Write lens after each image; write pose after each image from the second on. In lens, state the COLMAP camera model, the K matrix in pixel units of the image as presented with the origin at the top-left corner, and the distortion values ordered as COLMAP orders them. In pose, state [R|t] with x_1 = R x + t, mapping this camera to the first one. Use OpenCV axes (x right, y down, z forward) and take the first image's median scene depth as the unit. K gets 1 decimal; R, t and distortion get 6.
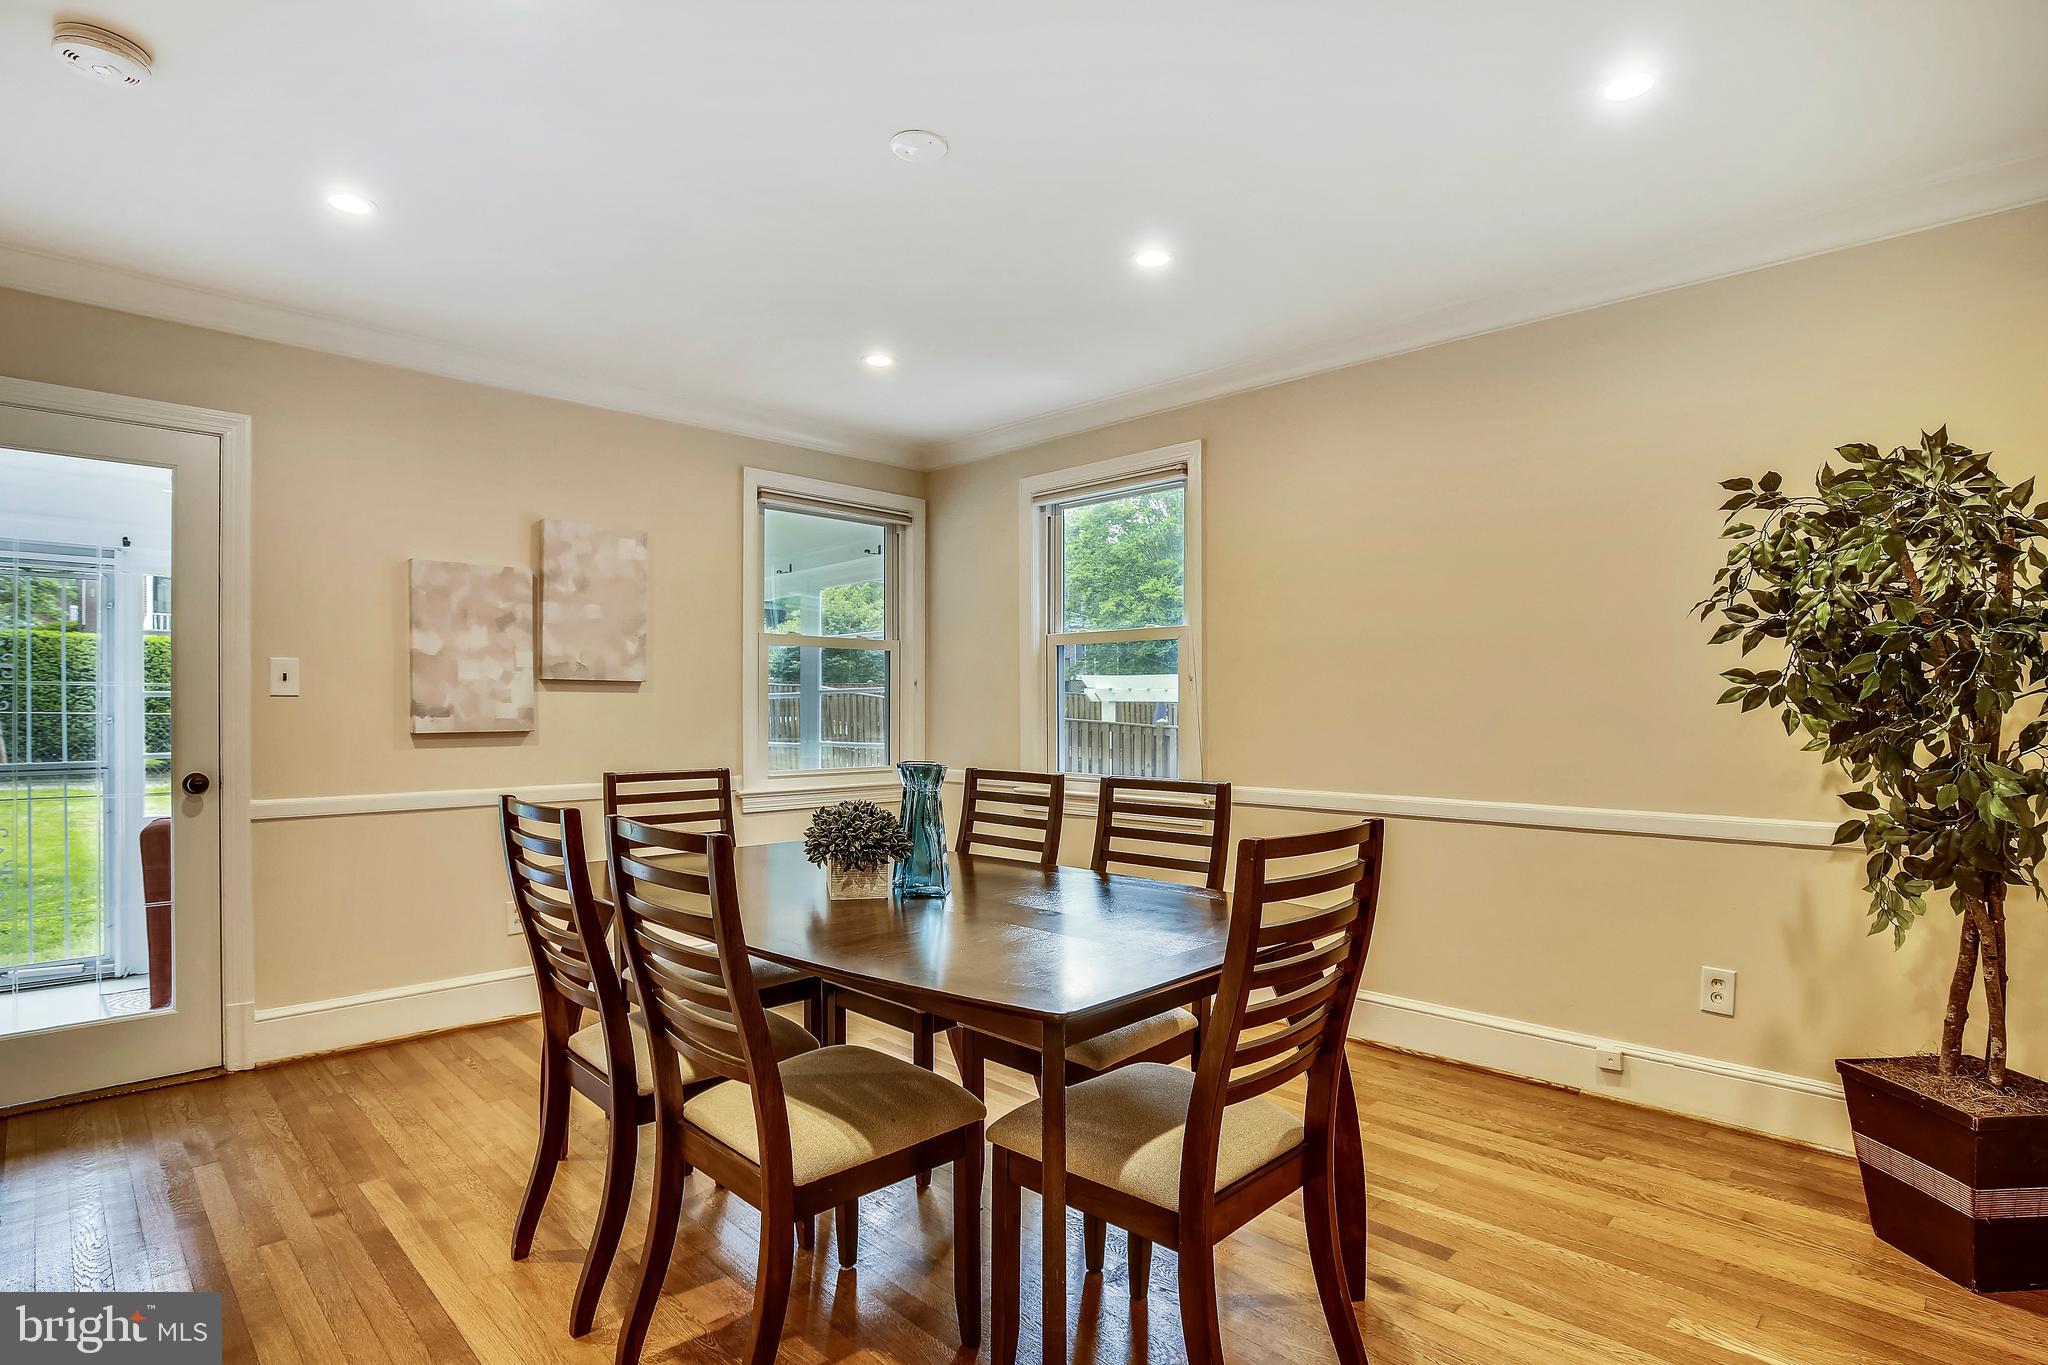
lens RADIAL K [[1032.7, 0, 1020.5], [0, 1032.7, 713.9], [0, 0, 1]] dist [-0.000899, 0.001470]
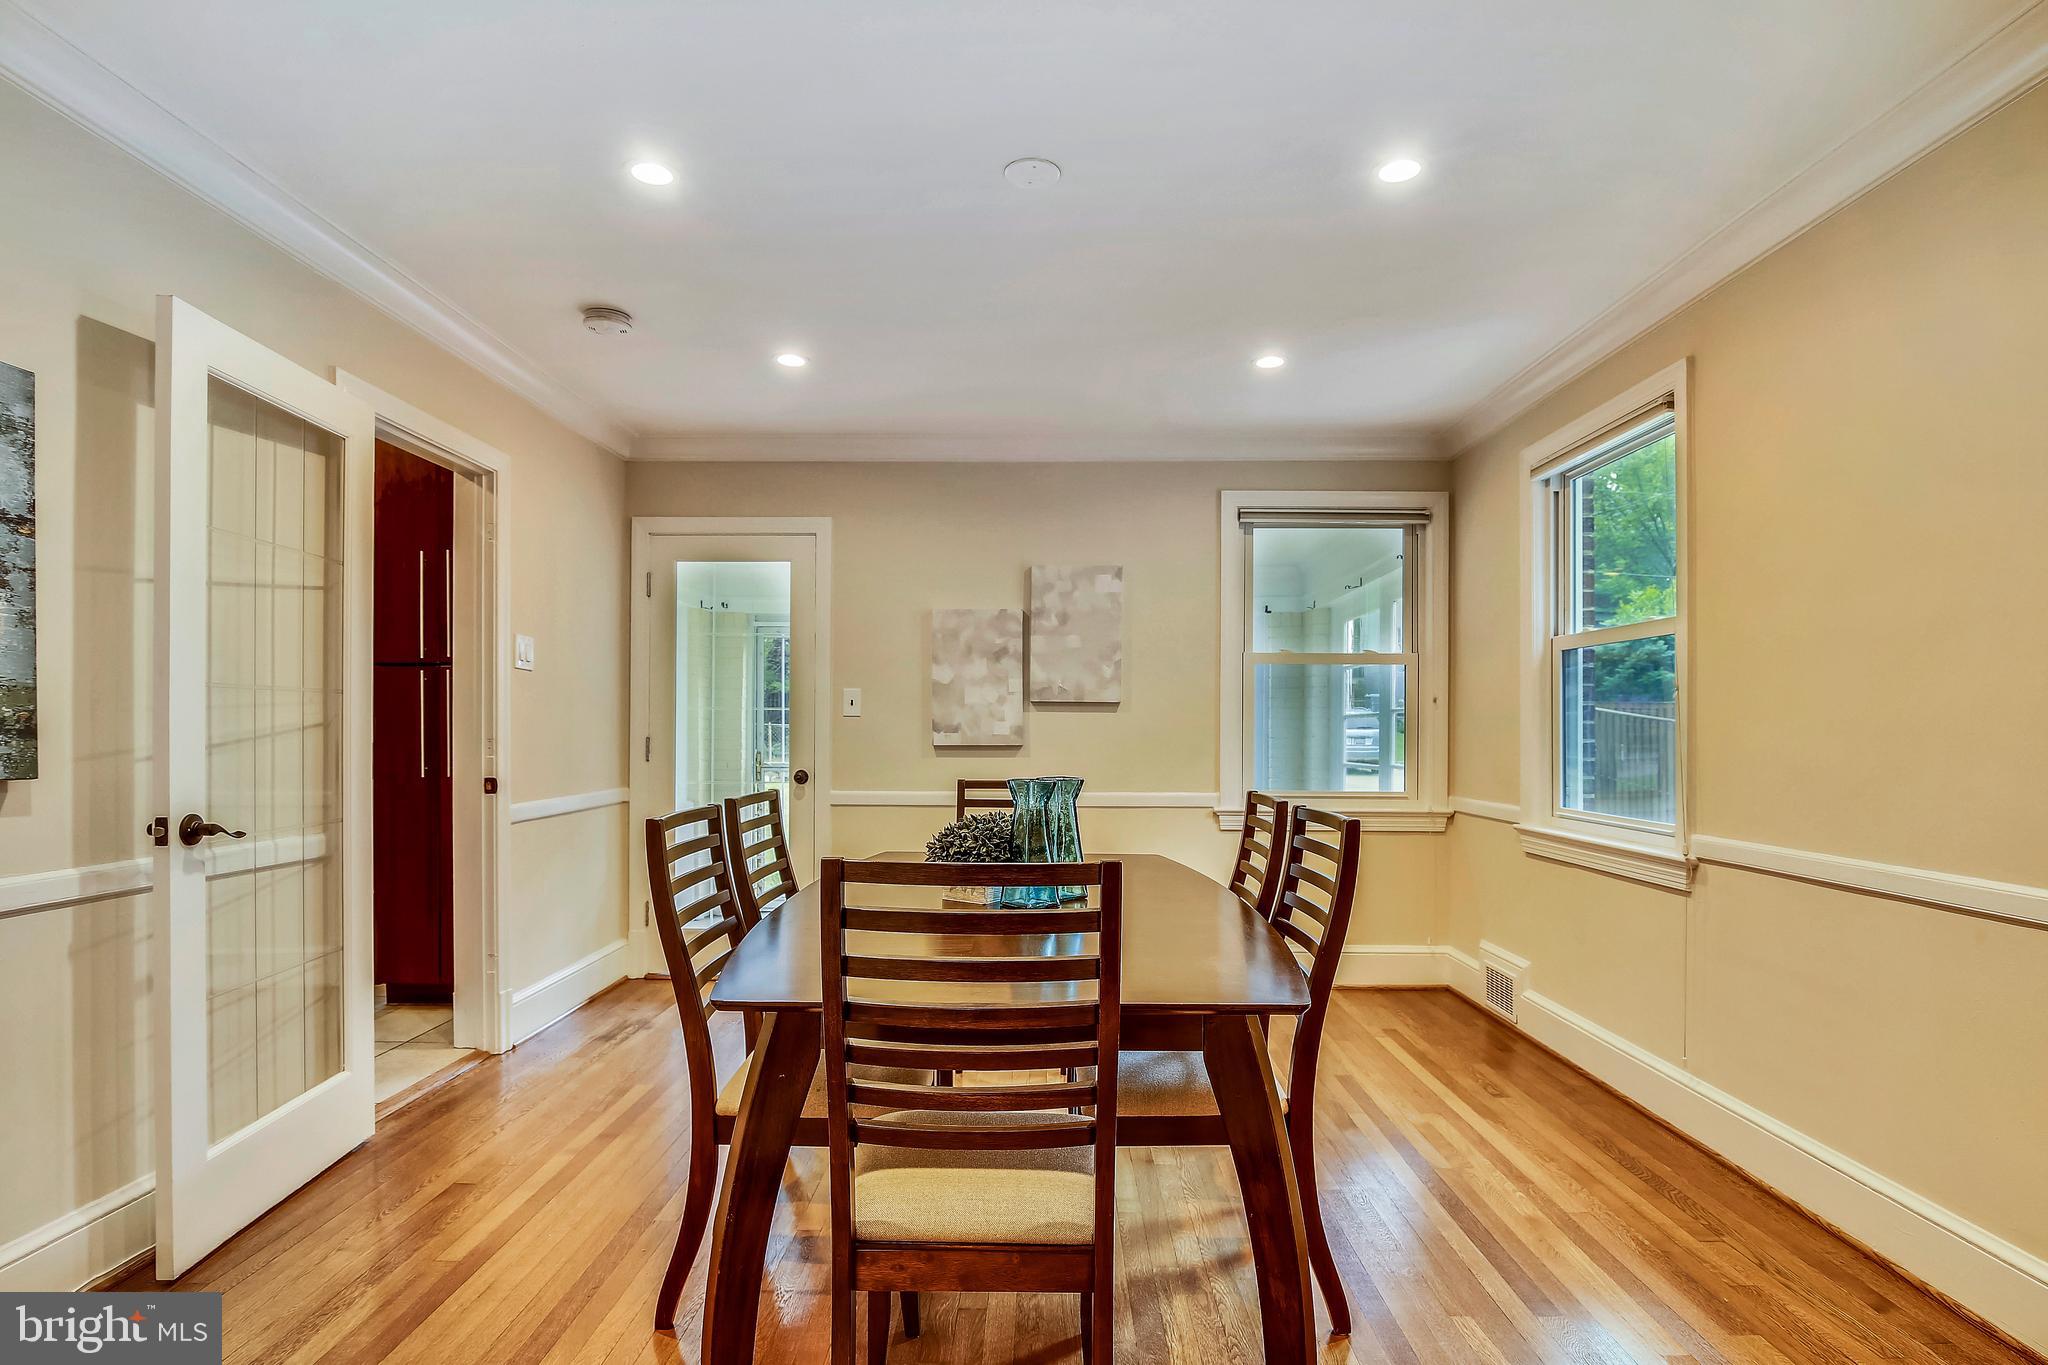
lens RADIAL K [[1032.7, 0, 1020.5], [0, 1032.7, 713.9], [0, 0, 1]] dist [-0.000899, 0.001470]
pose [[0.703383, -0.007309, -0.710773, 0.364681], [-0.009092, 0.999773, -0.019278, 0.003265], [0.710753, 0.020022, 0.703157, 0.163723]]
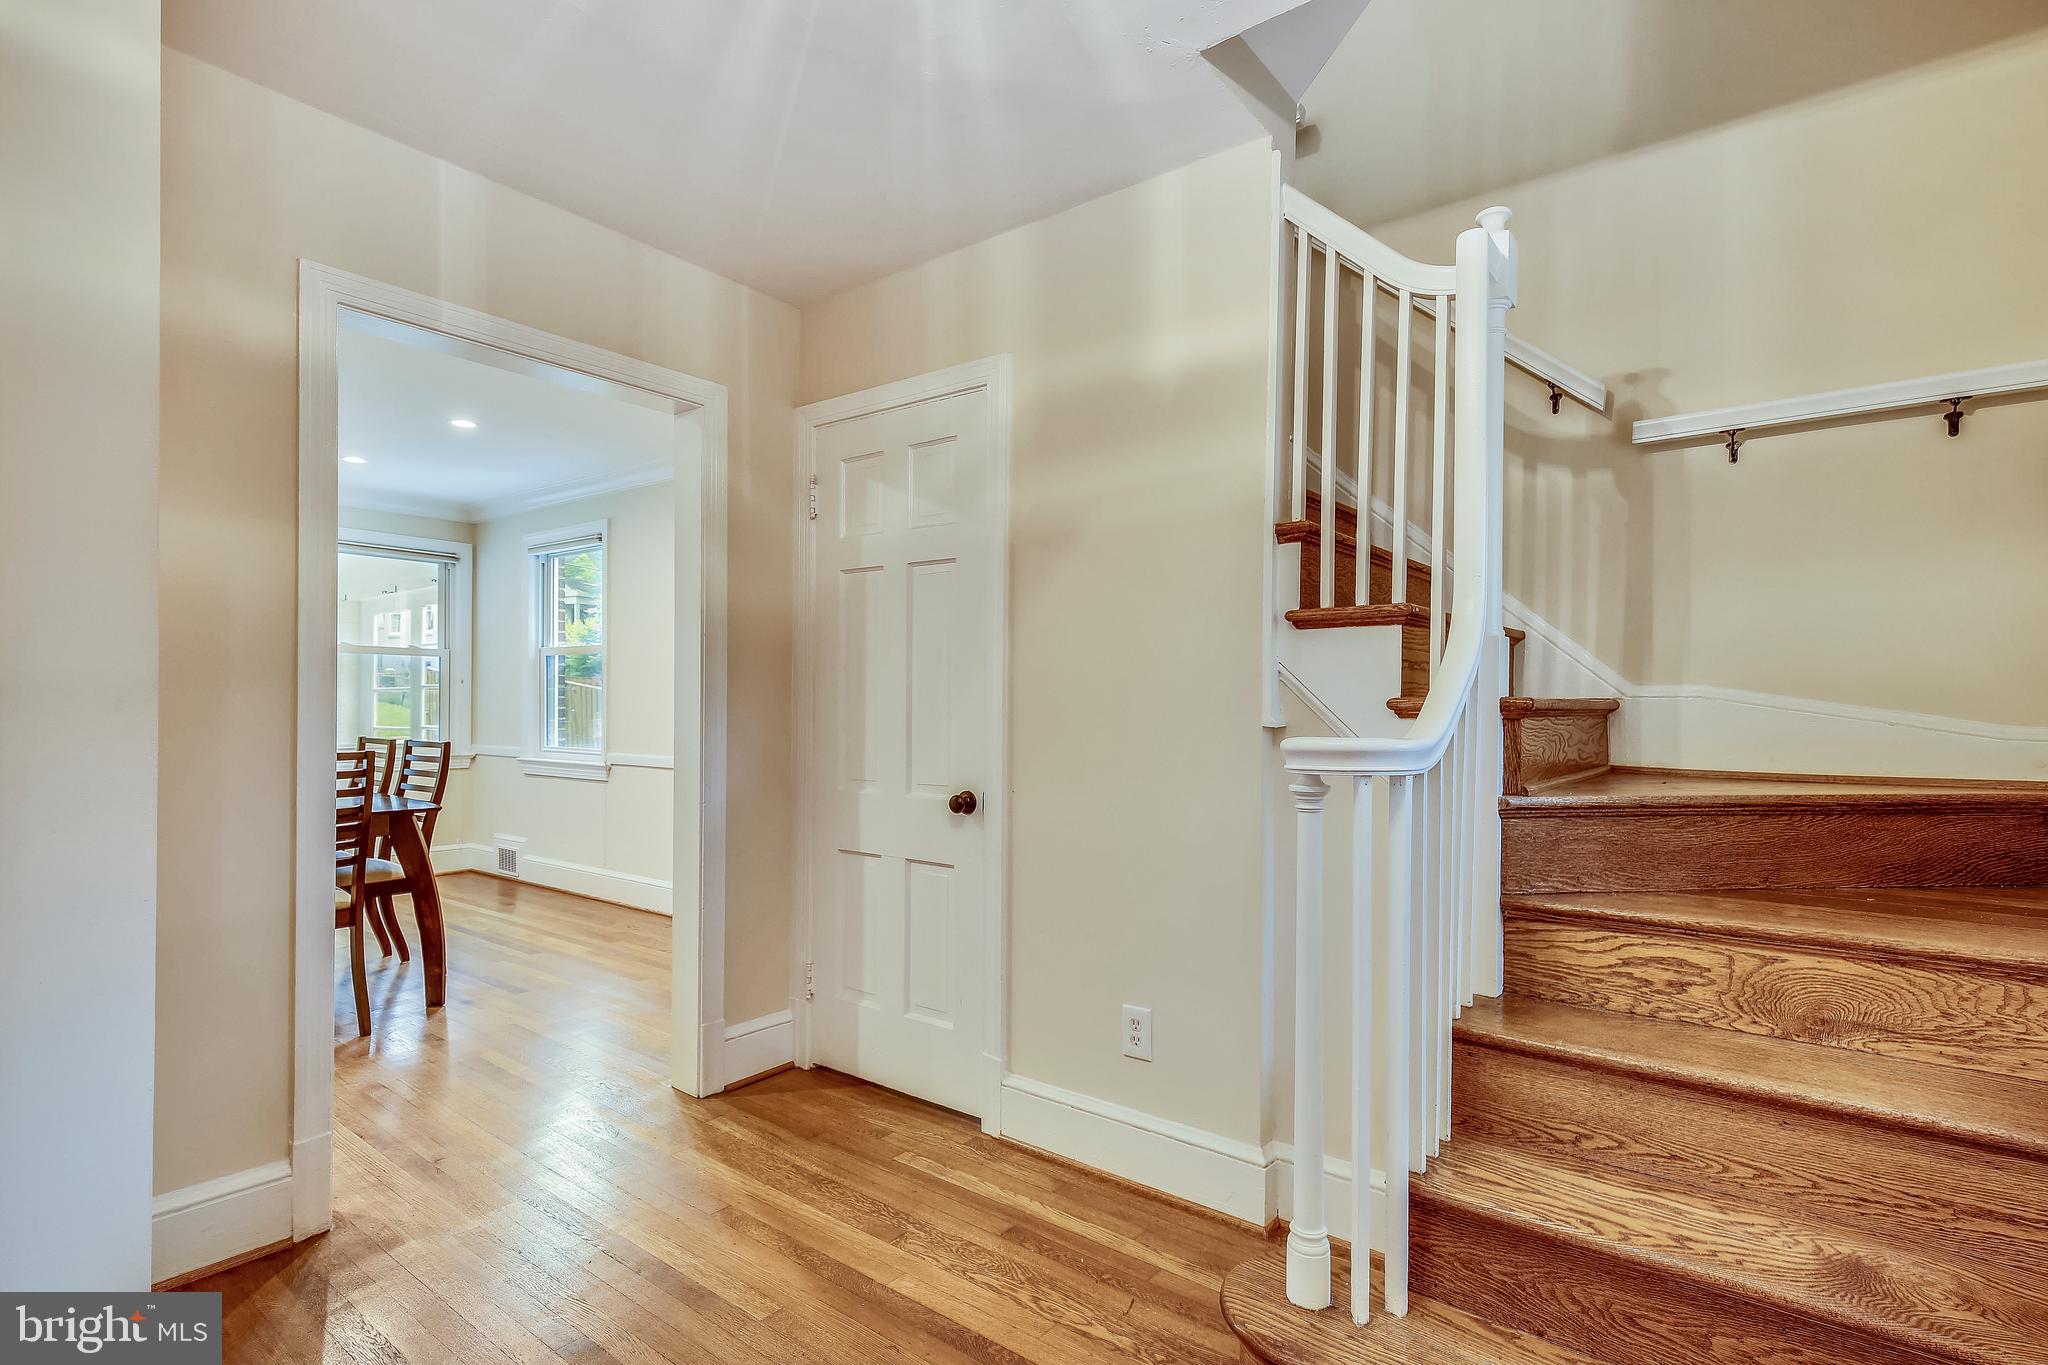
lens RADIAL K [[990.8, 0, 1030.8], [0, 990.8, 707.4], [0, 0, 1]] dist [0.003391, 0.000307]
pose [[0.988674, 0.002801, 0.150050, 0.569466], [-0.002457, 0.999994, -0.002478, 0.006761], [-0.150057, 0.002081, 0.988675, -0.500208]]
